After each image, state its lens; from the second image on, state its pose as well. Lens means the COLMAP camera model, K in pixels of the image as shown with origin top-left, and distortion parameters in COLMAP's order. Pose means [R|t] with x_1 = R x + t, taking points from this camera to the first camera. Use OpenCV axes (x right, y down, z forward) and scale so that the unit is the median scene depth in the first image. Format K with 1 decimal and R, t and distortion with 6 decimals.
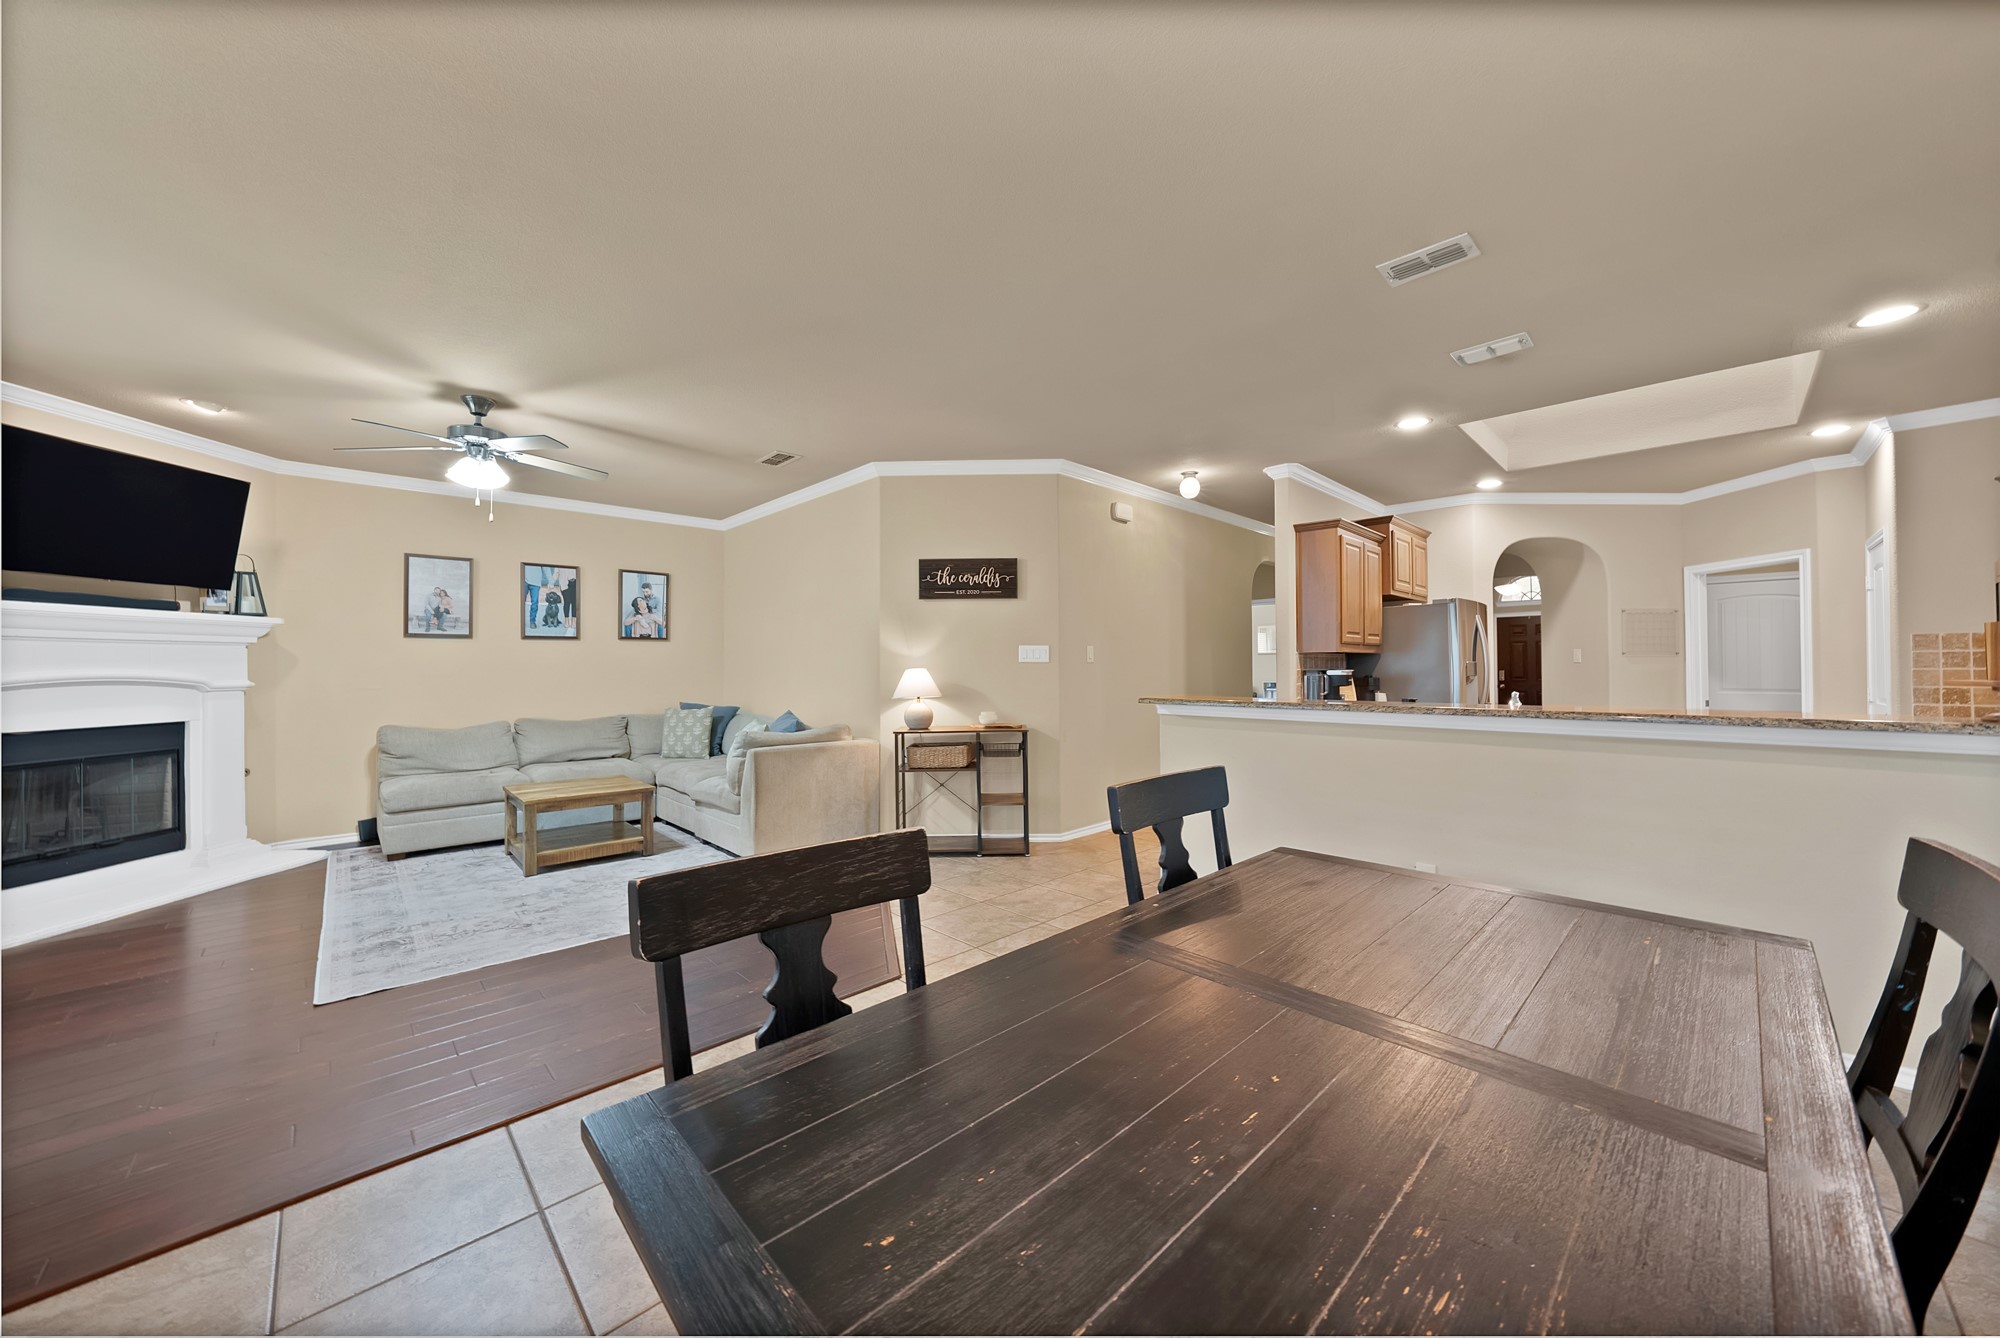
lens RADIAL K [[720.6, 0, 996.0], [0, 720.6, 654.8], [0, 0, 1]] dist [-0.028814, 0.005433]
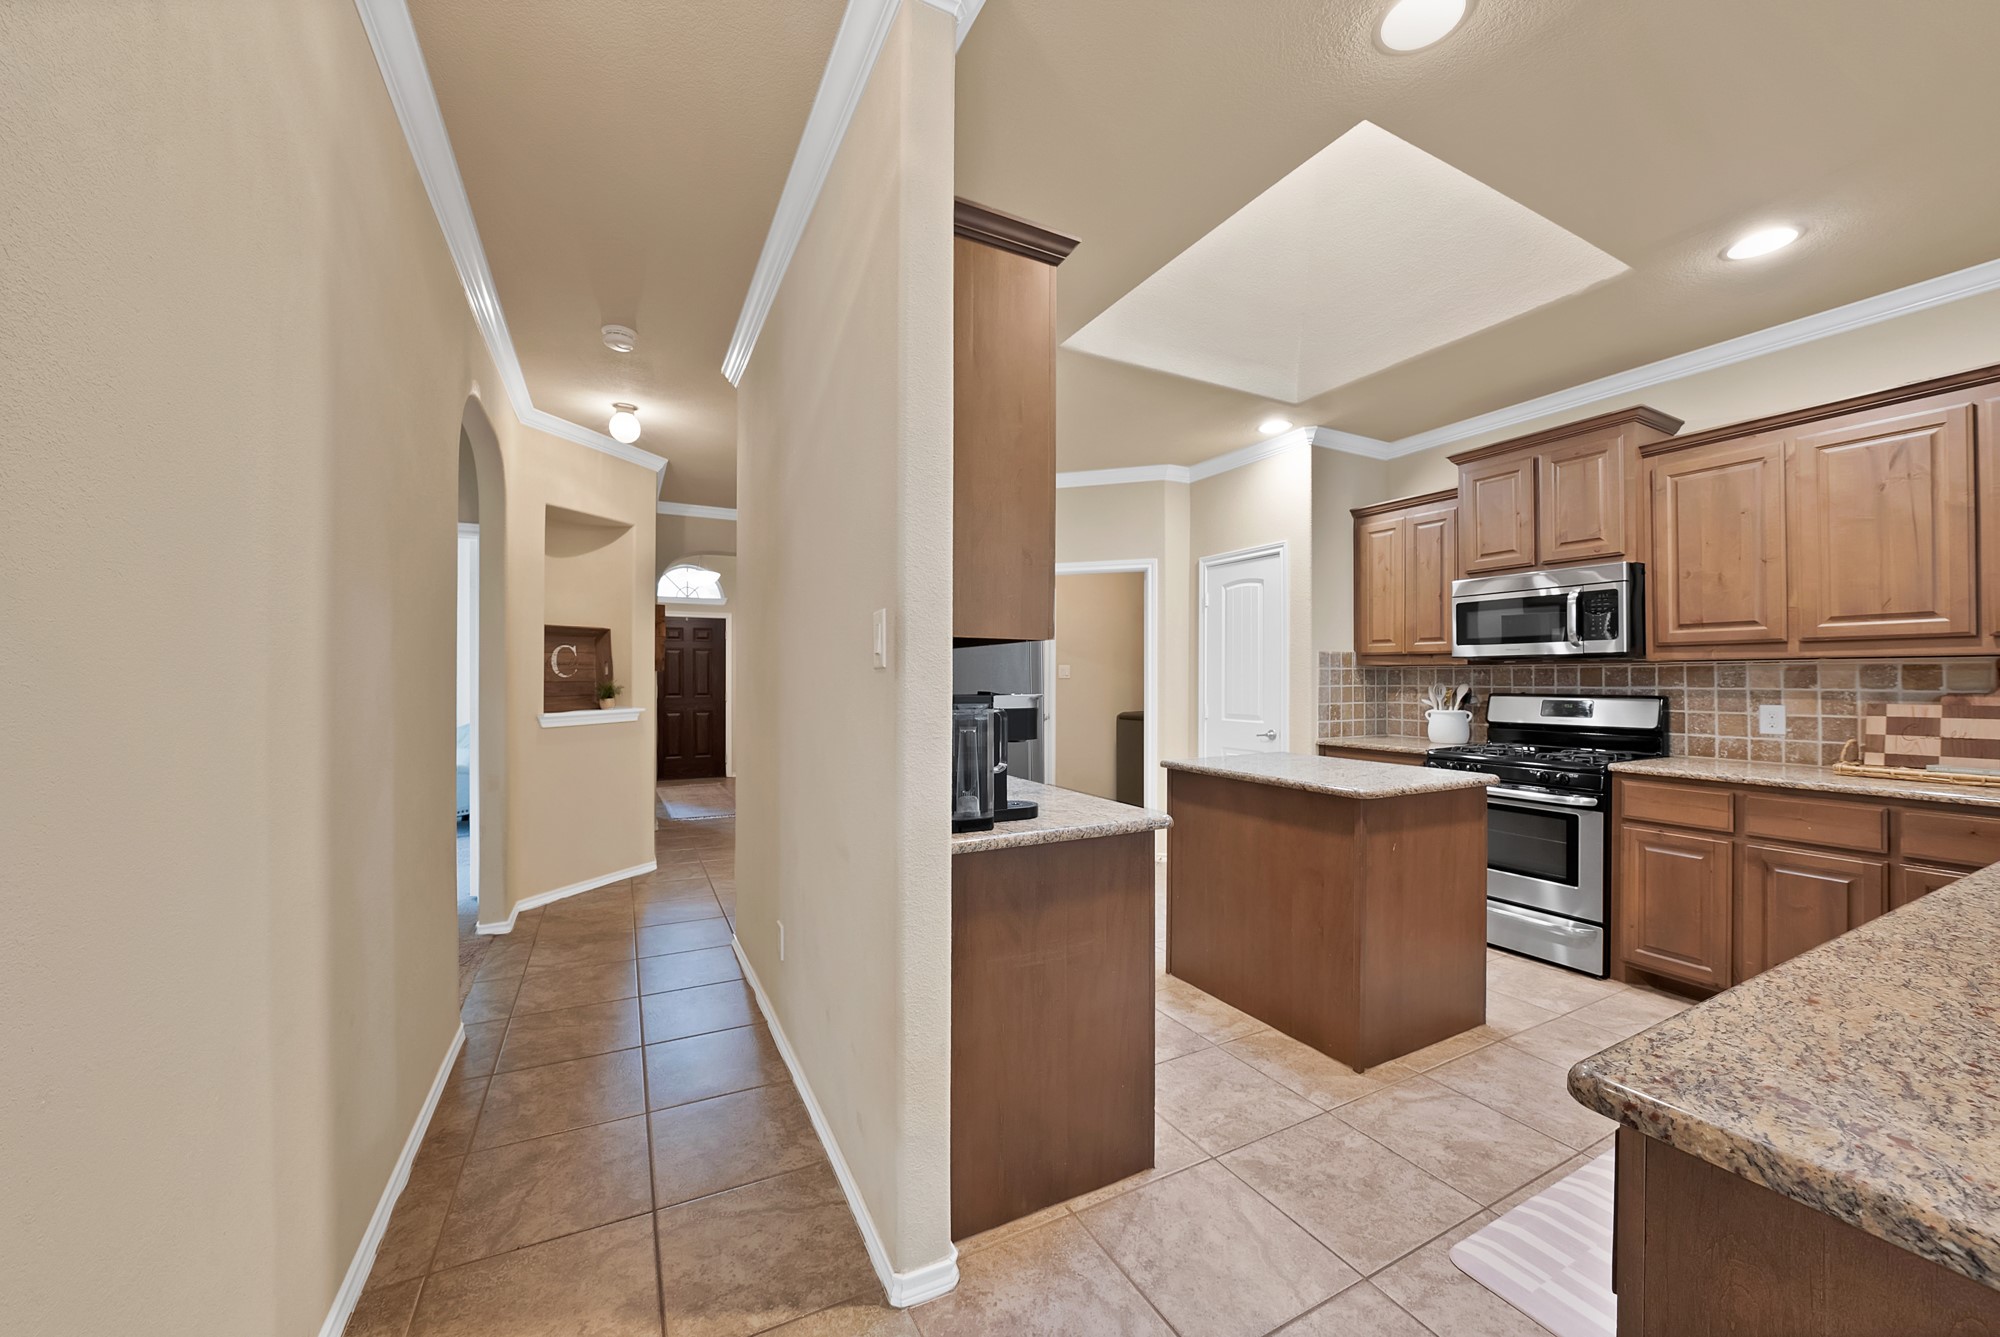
lens RADIAL K [[720.6, 0, 991.8], [0, 720.6, 676.2], [0, 0, 1]] dist [-0.028814, 0.005433]
pose [[0.291070, 0.008846, 0.956661, 0.151312], [-0.021929, 0.999756, -0.002572, 0.014442], [-0.956450, -0.020230, 0.291193, 0.929138]]
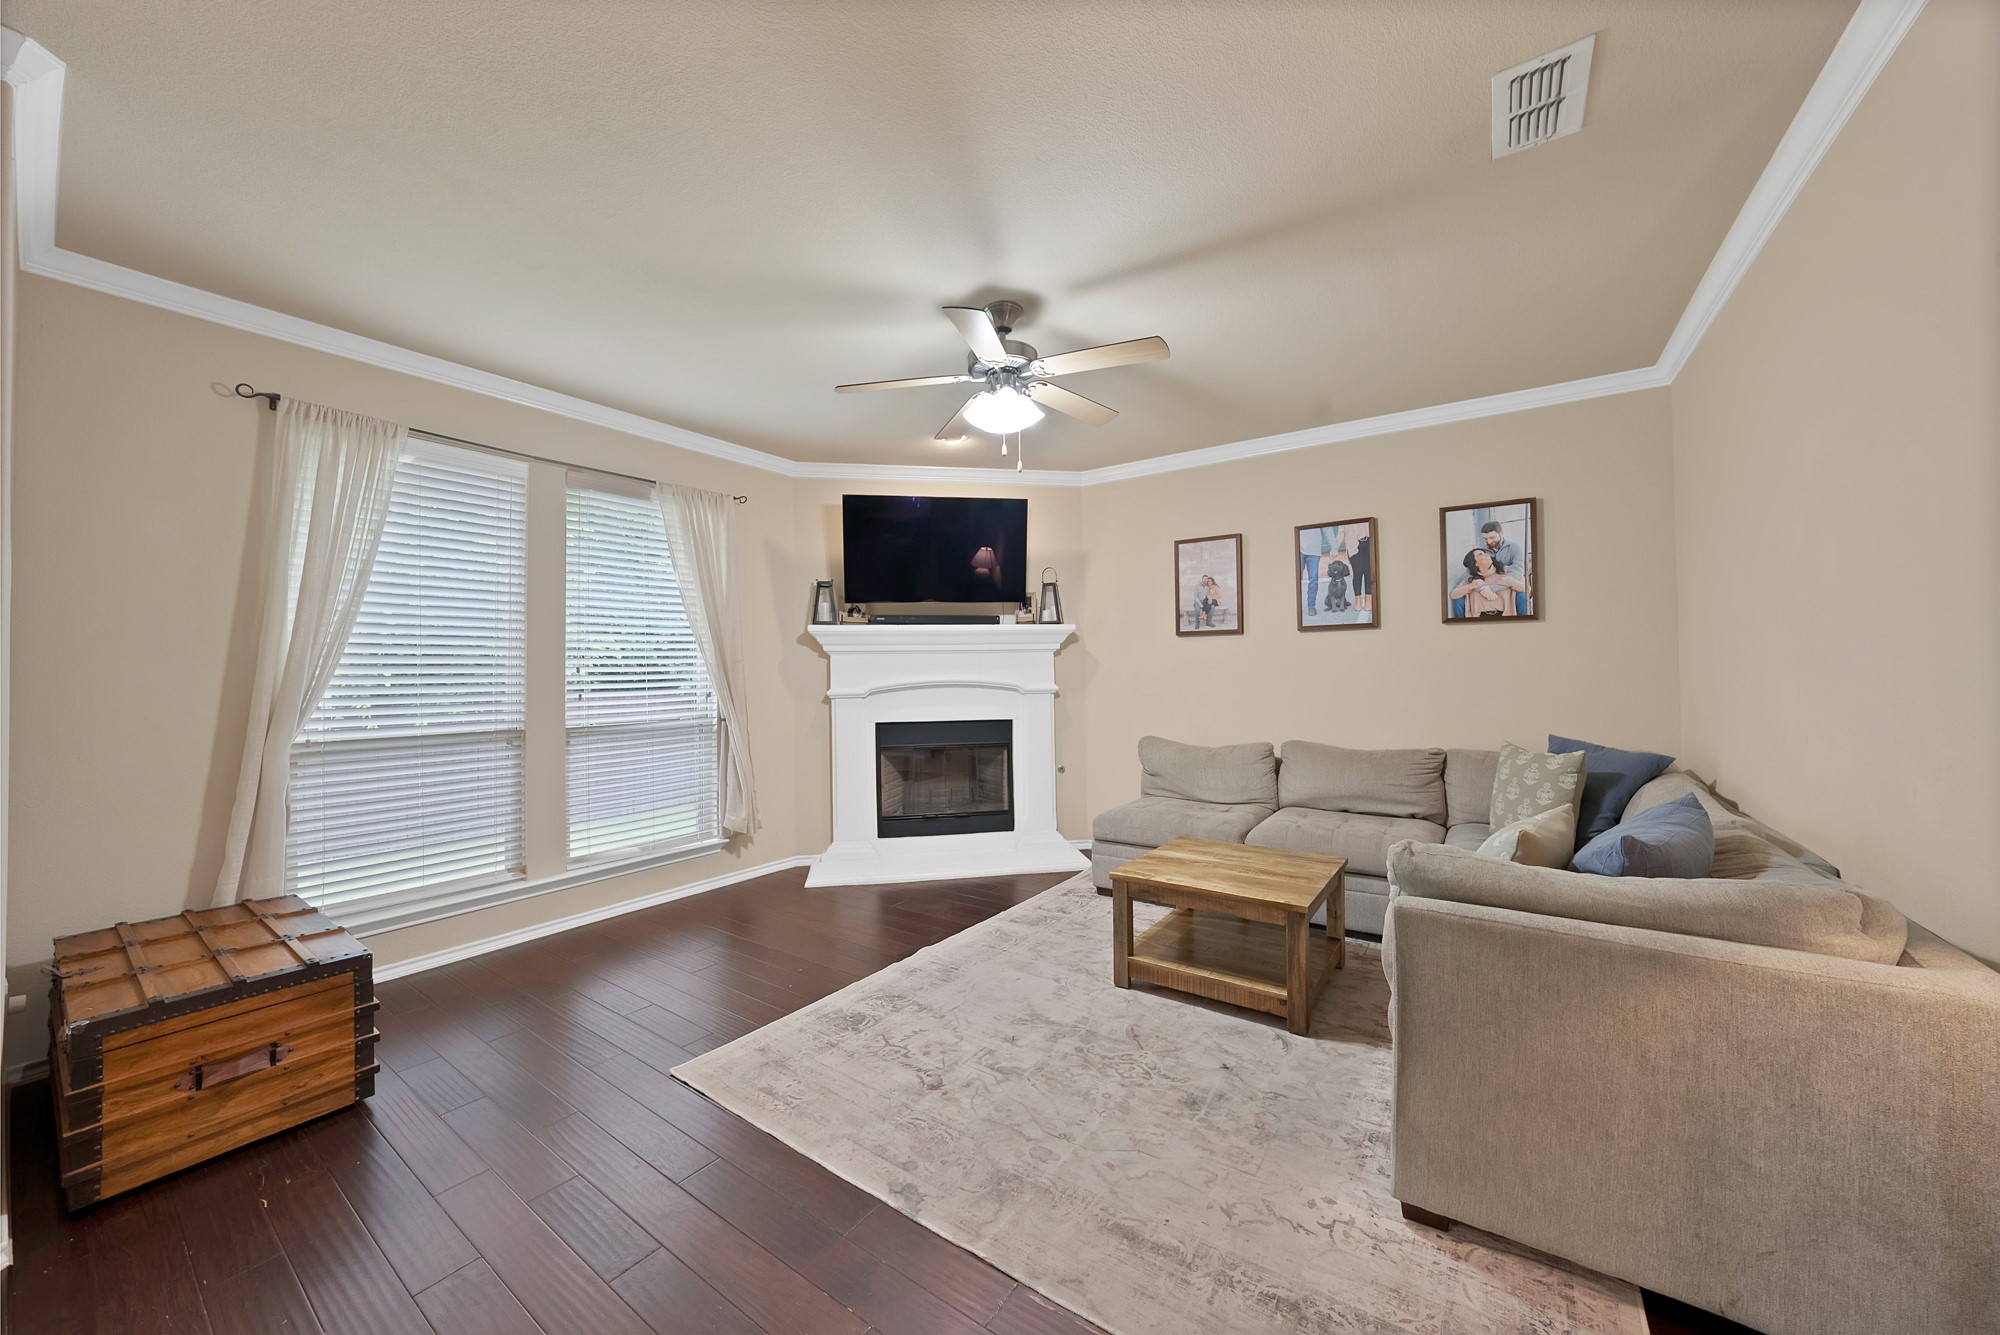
lens RADIAL K [[720.6, 0, 994.9], [0, 720.6, 655.8], [0, 0, 1]] dist [-0.028814, 0.005433]
pose [[0.200955, -0.018004, -0.979435, -0.009954], [0.029441, 0.999490, -0.012332, 0.003313], [0.979158, -0.026358, 0.201382, 0.632027]]
